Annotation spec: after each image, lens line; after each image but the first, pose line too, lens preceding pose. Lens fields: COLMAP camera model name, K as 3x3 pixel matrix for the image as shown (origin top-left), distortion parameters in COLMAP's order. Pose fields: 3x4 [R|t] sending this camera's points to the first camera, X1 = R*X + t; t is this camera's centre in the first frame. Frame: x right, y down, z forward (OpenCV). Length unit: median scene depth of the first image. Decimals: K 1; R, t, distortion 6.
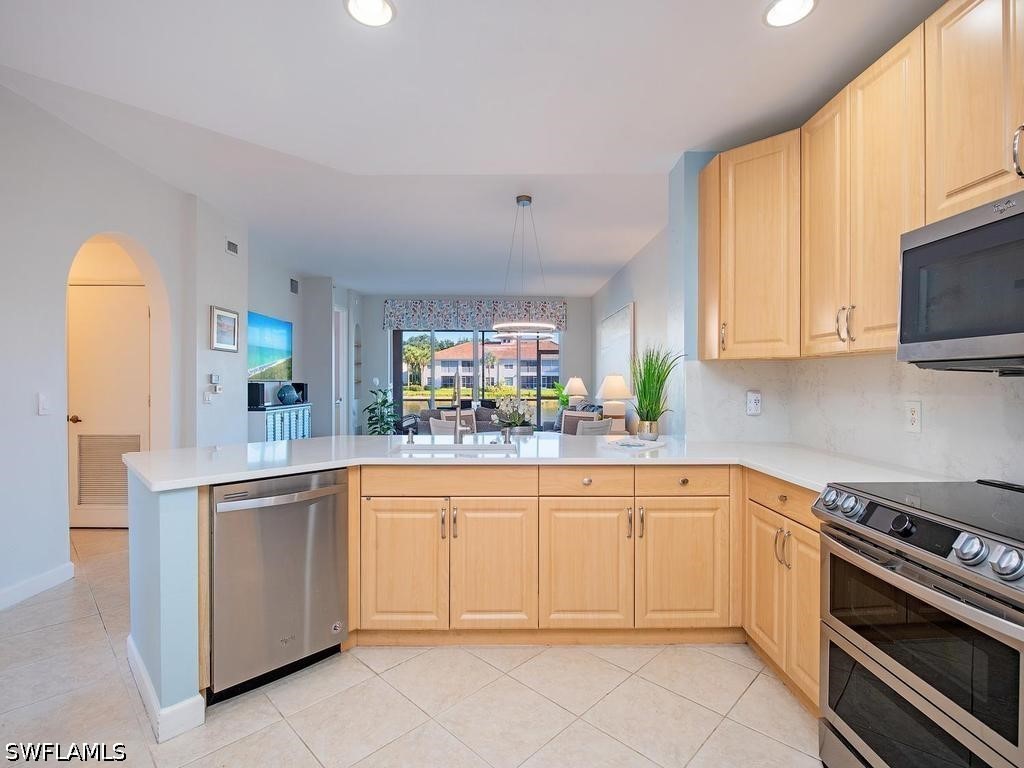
lens RADIAL K [[504.4, 0, 512.0], [0, 504.4, 384.0], [0, 0, 1]] dist [0.003976, 0.000274]
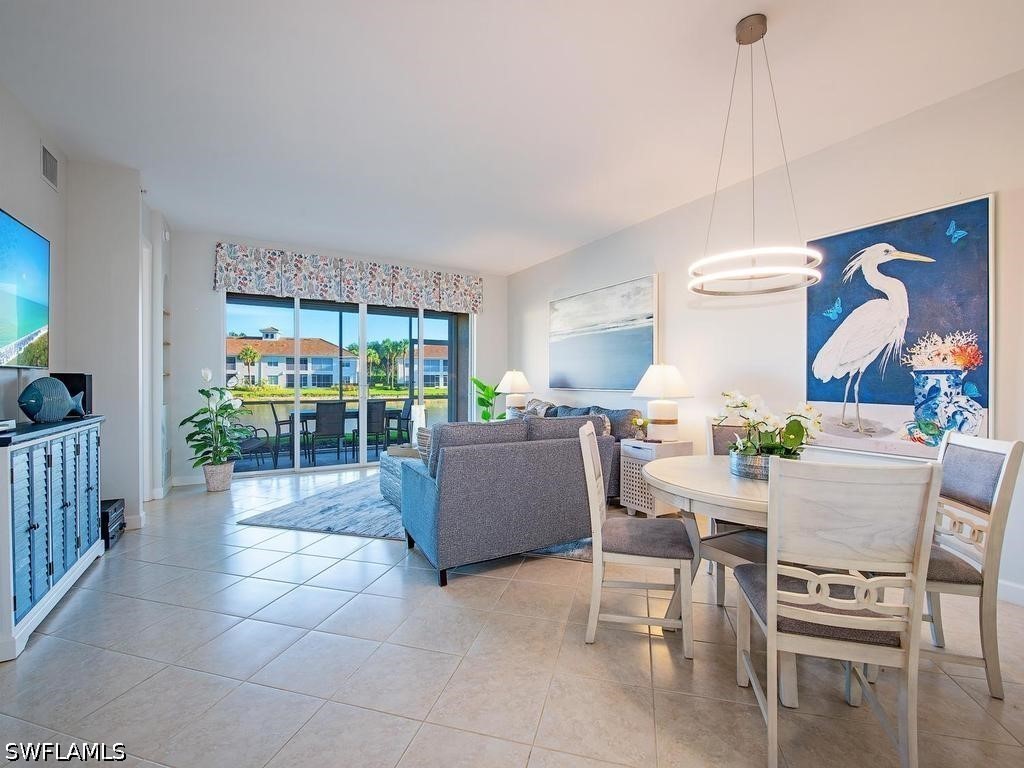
lens RADIAL K [[458.5, 0, 512.0], [0, 458.5, 384.0], [0, 0, 1]] dist [-0.009023, -0.000686]
pose [[0.874556, -0.002681, 0.484917, -0.214570], [0.001667, 0.999995, 0.002521, 0.005427], [-0.484922, -0.001396, 0.874556, 0.350922]]
